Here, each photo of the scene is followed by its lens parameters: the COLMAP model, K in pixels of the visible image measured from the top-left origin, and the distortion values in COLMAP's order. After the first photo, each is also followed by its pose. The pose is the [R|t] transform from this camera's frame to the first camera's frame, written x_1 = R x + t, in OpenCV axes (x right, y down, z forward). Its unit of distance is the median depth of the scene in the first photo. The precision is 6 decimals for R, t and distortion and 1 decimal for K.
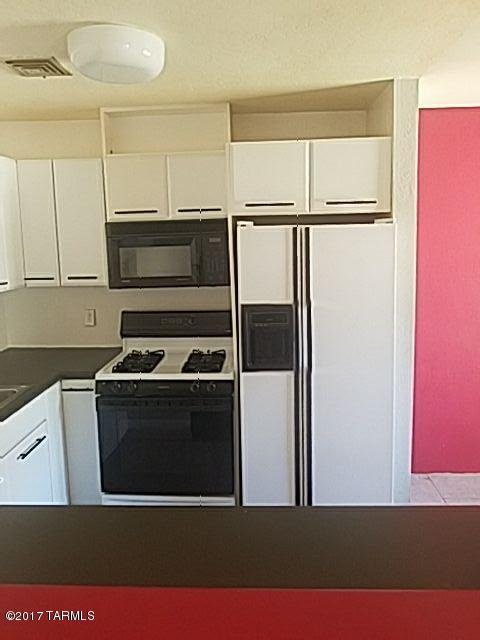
lens RADIAL K [[522.8, 0, 240.0], [0, 522.8, 320.0], [0, 0, 1]] dist [-0.003221, 0.000569]
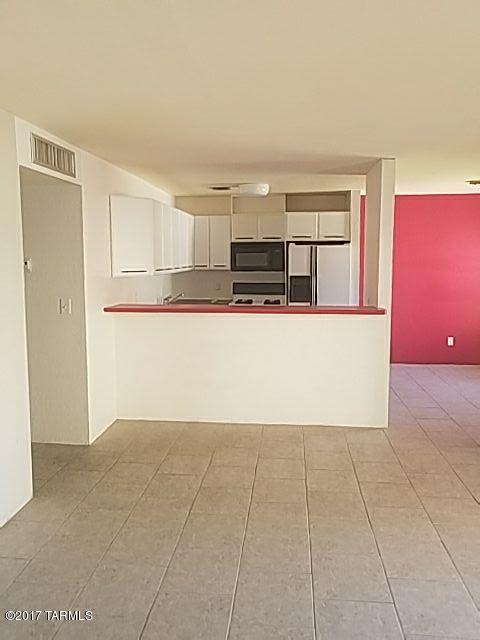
lens RADIAL K [[522.8, 0, 240.0], [0, 522.8, 320.0], [0, 0, 1]] dist [-0.003221, 0.000569]
pose [[0.998273, 0.025721, -0.052821, -0.091290], [-0.027522, 0.999055, -0.033649, 0.255154], [0.051906, 0.035044, 0.998037, -1.419587]]
